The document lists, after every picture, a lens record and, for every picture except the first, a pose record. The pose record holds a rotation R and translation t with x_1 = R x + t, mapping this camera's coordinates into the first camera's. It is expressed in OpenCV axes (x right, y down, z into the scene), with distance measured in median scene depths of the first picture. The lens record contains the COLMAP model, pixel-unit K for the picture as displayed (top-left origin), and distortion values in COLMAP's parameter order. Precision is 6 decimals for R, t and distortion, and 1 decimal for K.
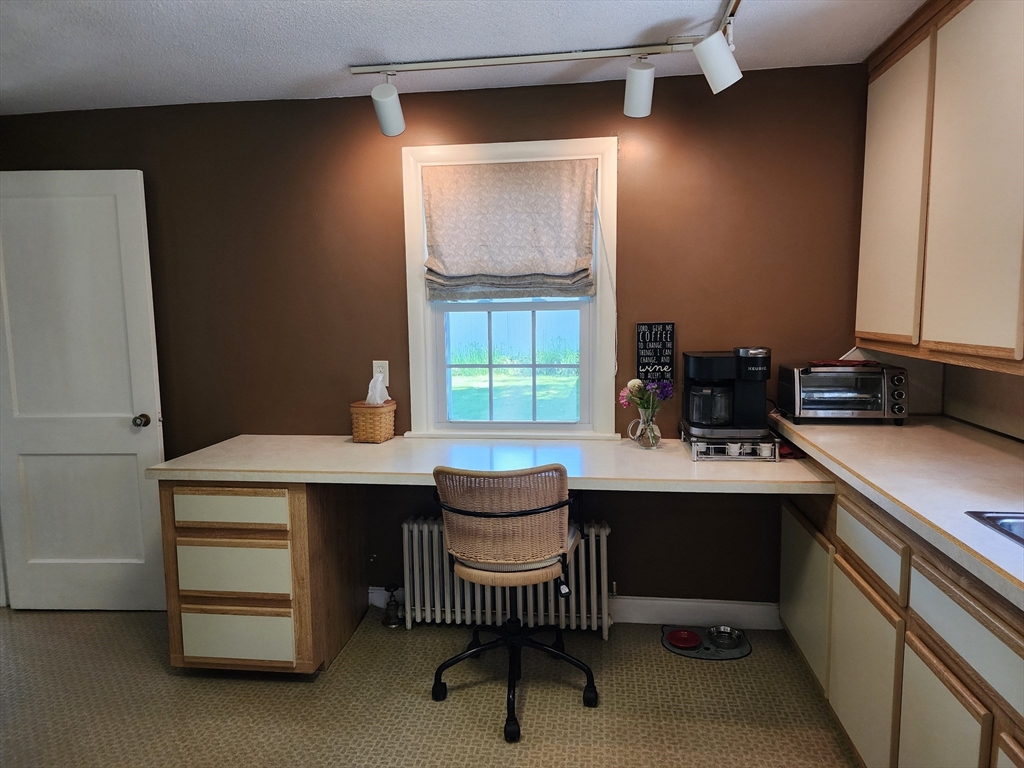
lens RADIAL K [[667.5, 0, 512.0], [0, 667.5, 384.0], [0, 0, 1]] dist [0.085793, -0.089387]
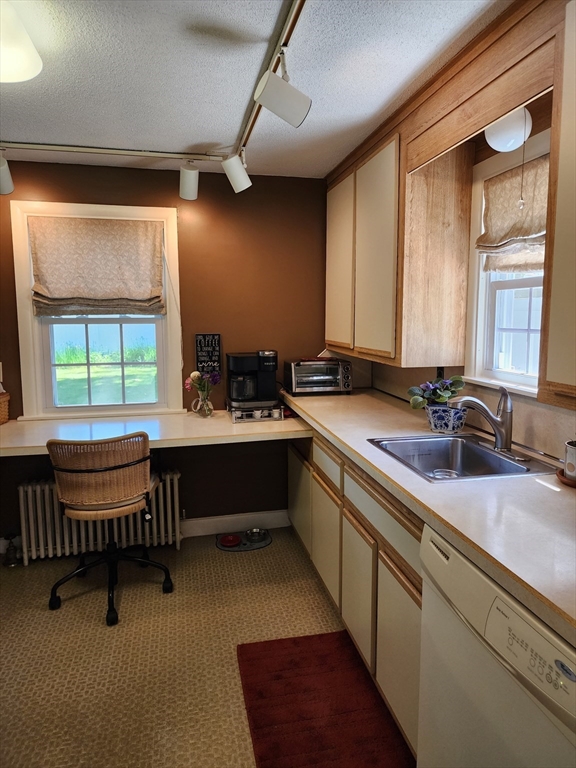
lens RADIAL K [[500.6, 0, 288.2], [0, 500.6, 373.5], [0, 0, 1]] dist [0.085793, -0.089387]
pose [[0.938923, -0.027557, 0.343023, -0.004760], [0.026901, 0.999616, 0.006669, -0.005093], [-0.343075, 0.002966, 0.939303, -0.123566]]
